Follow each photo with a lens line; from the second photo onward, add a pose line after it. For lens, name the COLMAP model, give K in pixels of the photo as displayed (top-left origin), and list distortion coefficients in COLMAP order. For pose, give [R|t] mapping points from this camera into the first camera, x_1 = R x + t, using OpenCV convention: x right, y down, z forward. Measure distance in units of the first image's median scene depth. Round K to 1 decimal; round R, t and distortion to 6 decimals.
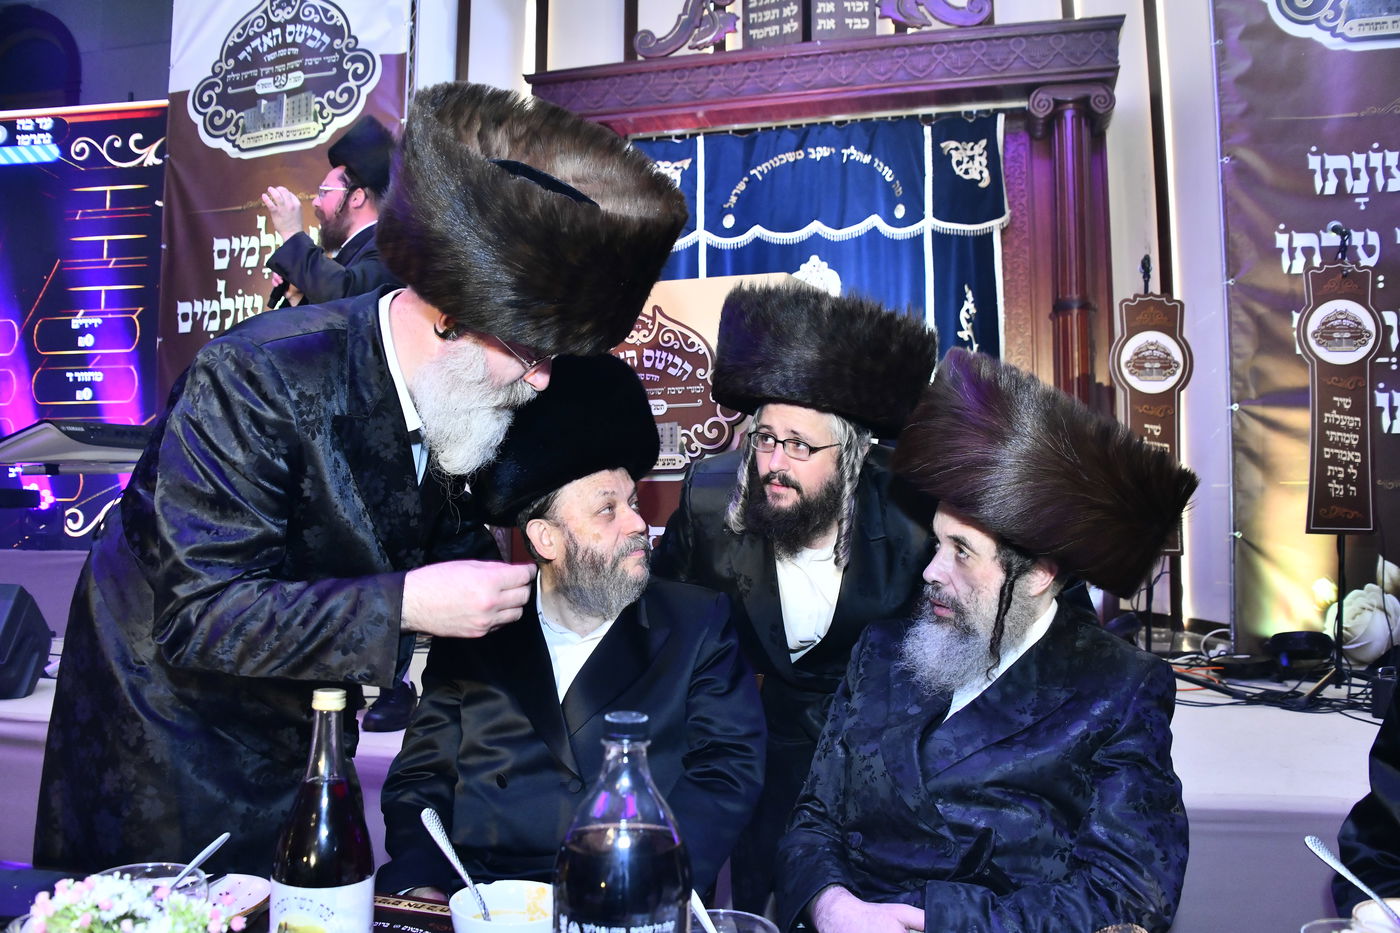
lens RADIAL K [[1100.9, 0, 712.0], [0, 1100.9, 482.6], [0, 0, 1]] dist [-0.147587, 0.072468]
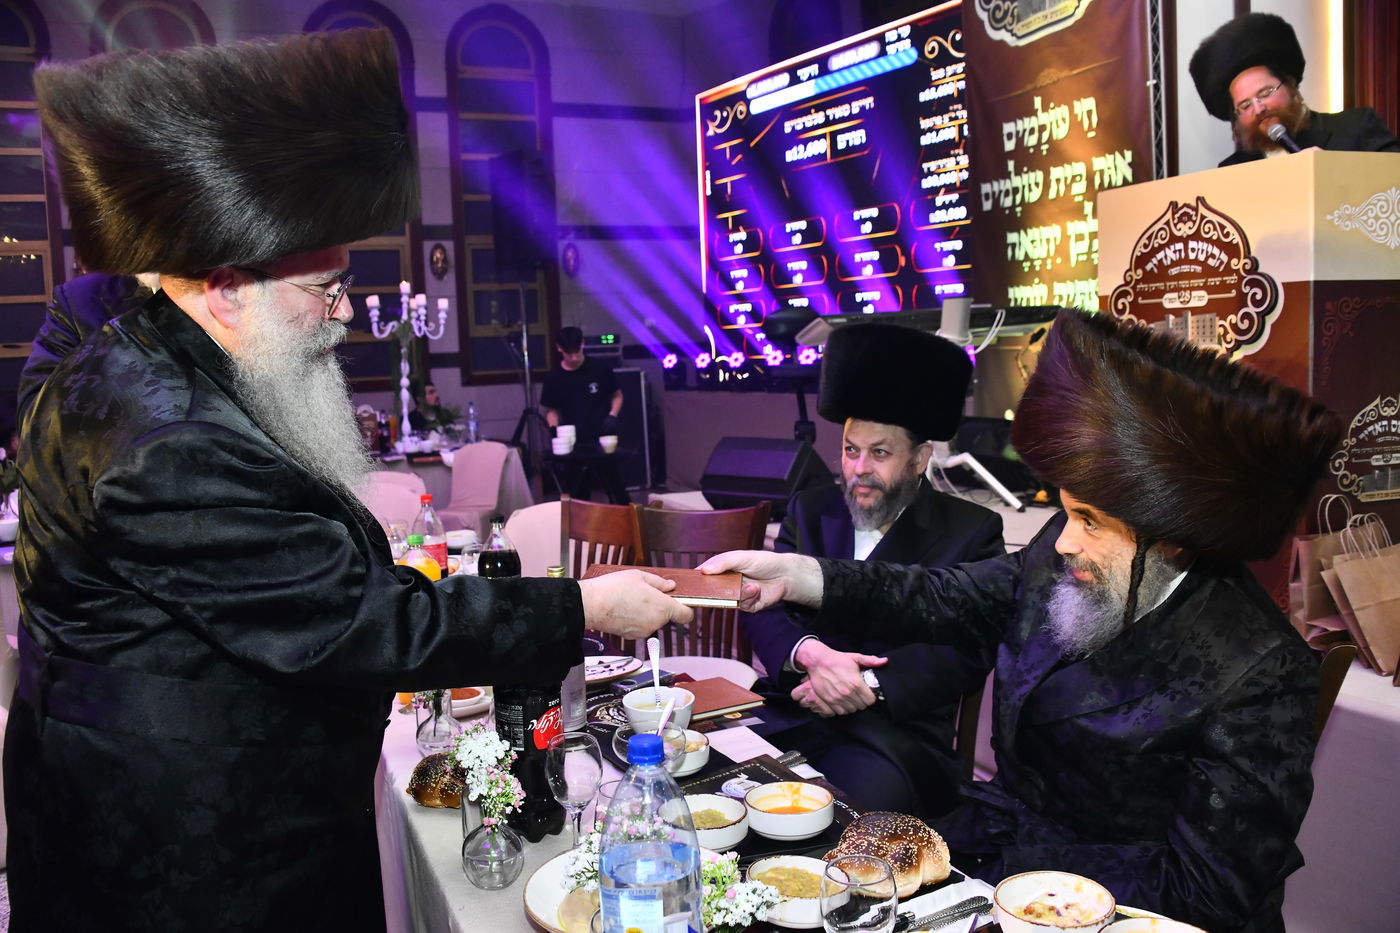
lens RADIAL K [[1099.7, 0, 714.0], [0, 1099.7, 480.2], [0, 0, 1]] dist [-0.131733, 0.022019]
pose [[0.643630, 0.063735, -0.762678, 0.221496], [0.066233, 0.988149, 0.138472, -0.035840], [0.762465, -0.139639, 0.631781, 0.003475]]
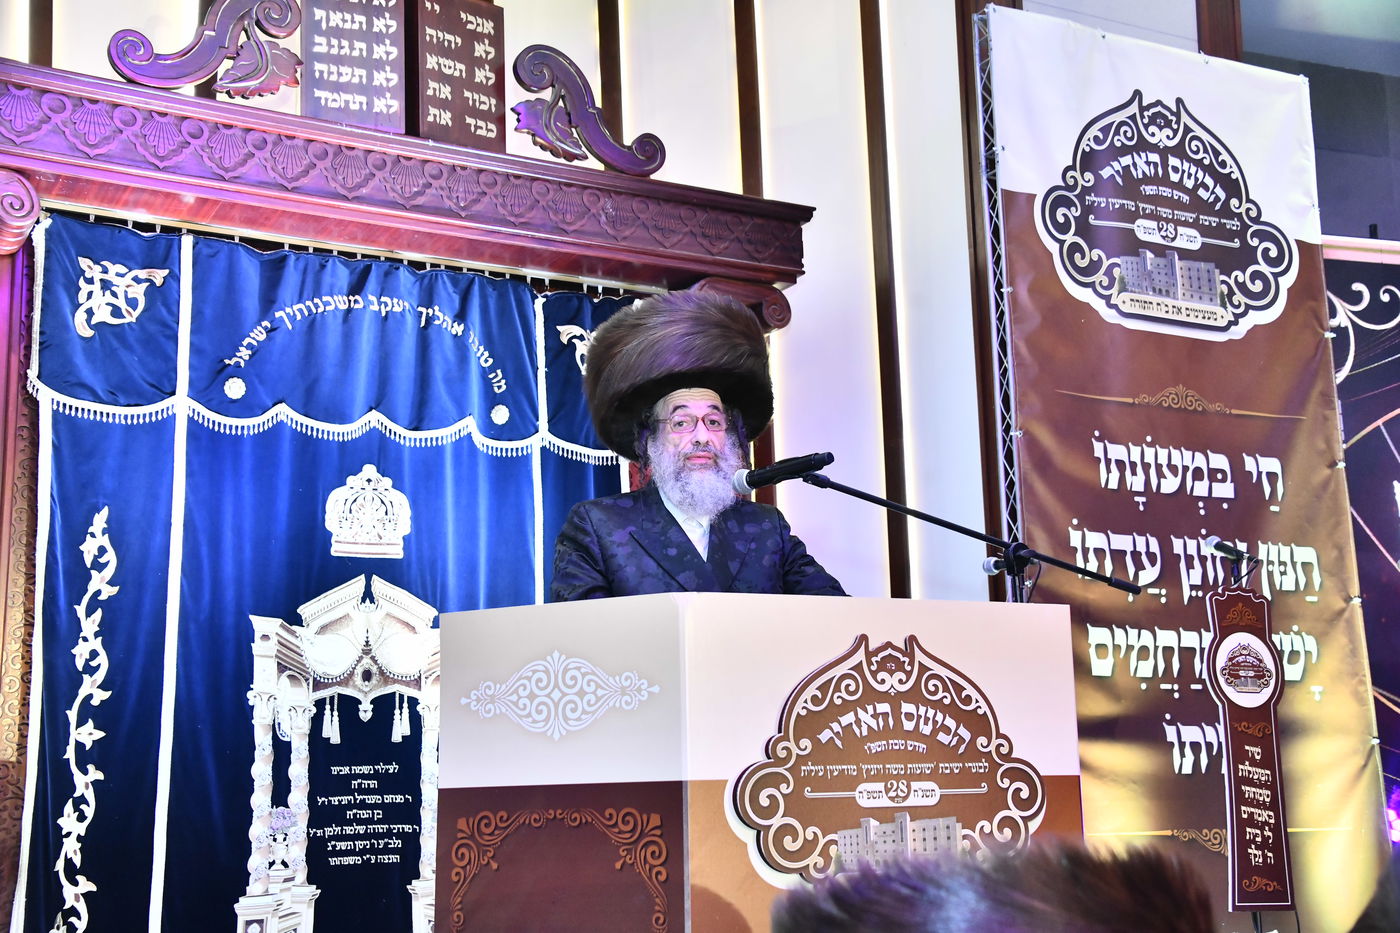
lens RADIAL K [[1650.3, 0, 709.8], [0, 1650.3, 487.1], [0, 0, 1]] dist [0.119990, 0.000000]
pose [[0.727642, 0.106396, 0.677656, -0.434482], [-0.002084, 0.988236, -0.152920, -0.050748], [-0.685954, 0.109859, 0.719304, 0.184792]]
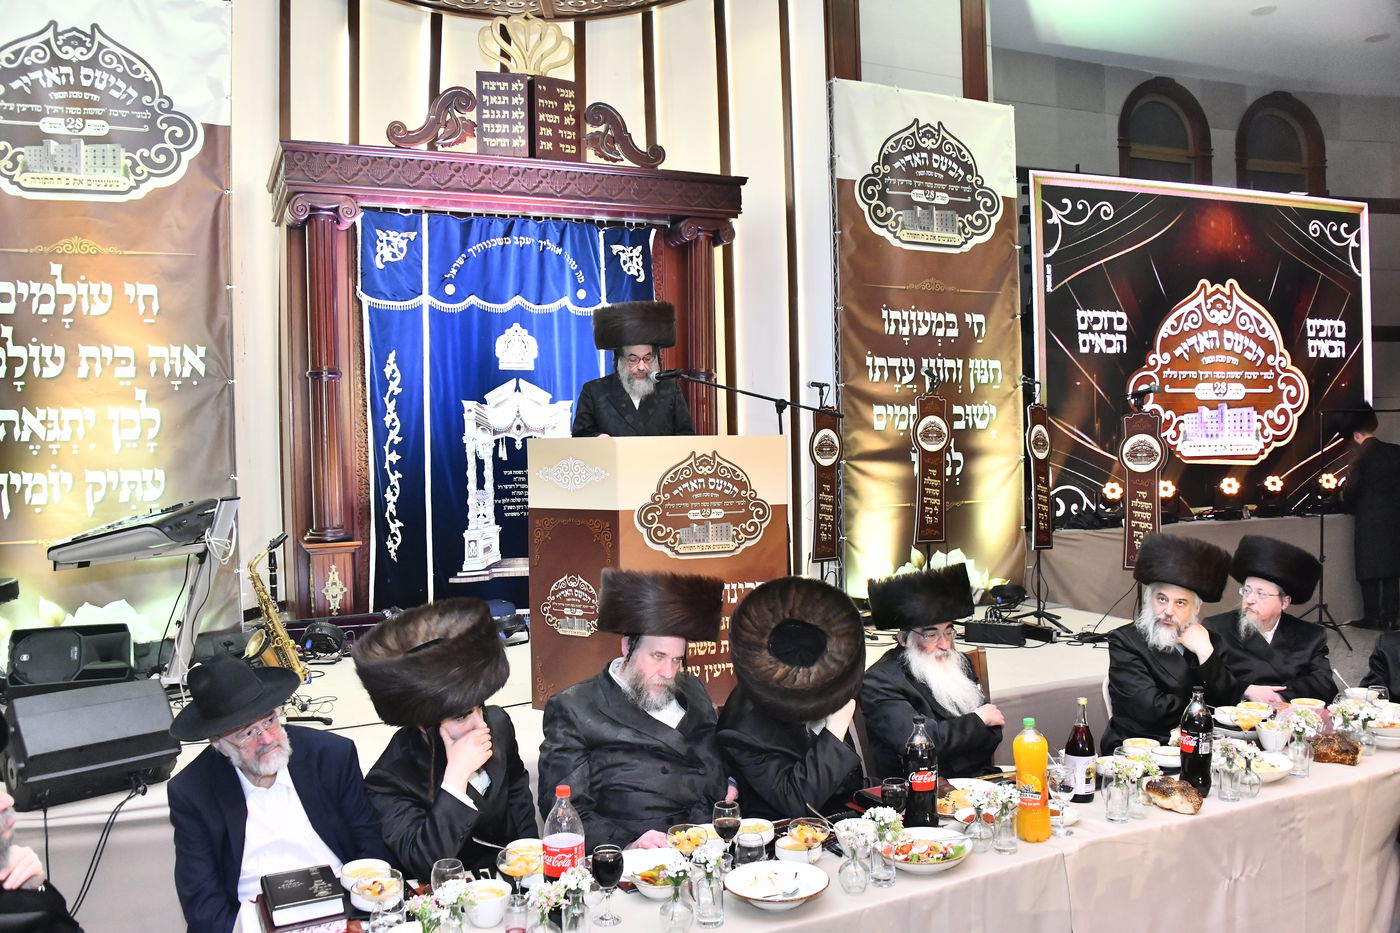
lens RADIAL K [[1100.9, 0, 712.4], [0, 1100.9, 481.9], [0, 0, 1]] dist [-0.147587, 0.072468]
pose [[0.767993, -0.039023, 0.639269, -0.578371], [-0.007933, 0.997486, 0.070421, -0.120852], [-0.640410, -0.059155, 0.765752, -0.134309]]
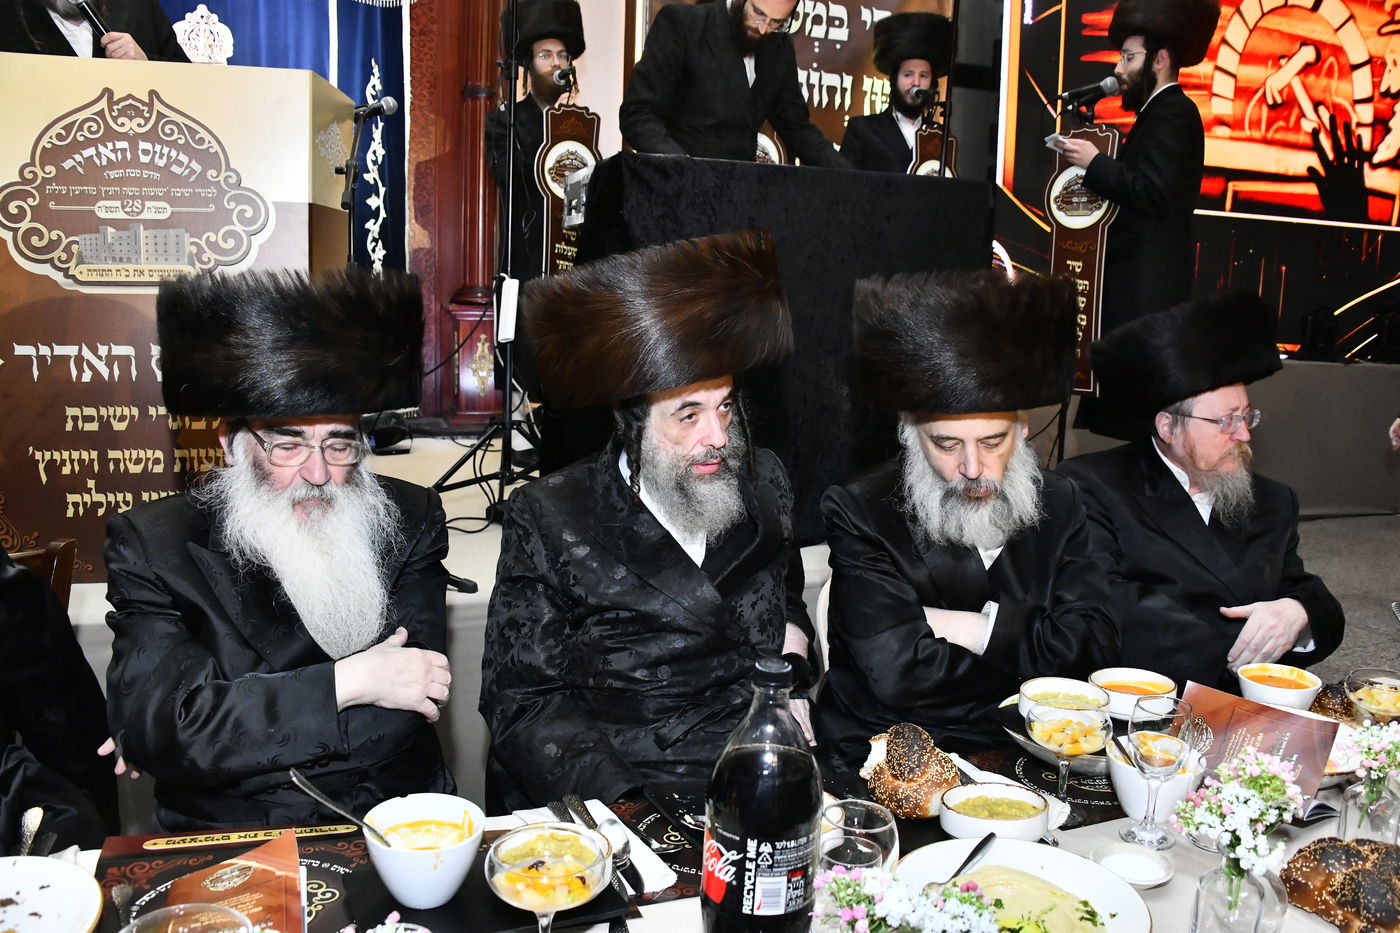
lens RADIAL K [[1100.9, 0, 704.0], [0, 1100.9, 472.7], [0, 0, 1]] dist [-0.147587, 0.072468]
pose [[0.808380, -0.075285, 0.583827, -0.107040], [-0.053264, 0.978365, 0.199912, -0.028810], [-0.586247, -0.192702, 0.786881, 0.021259]]
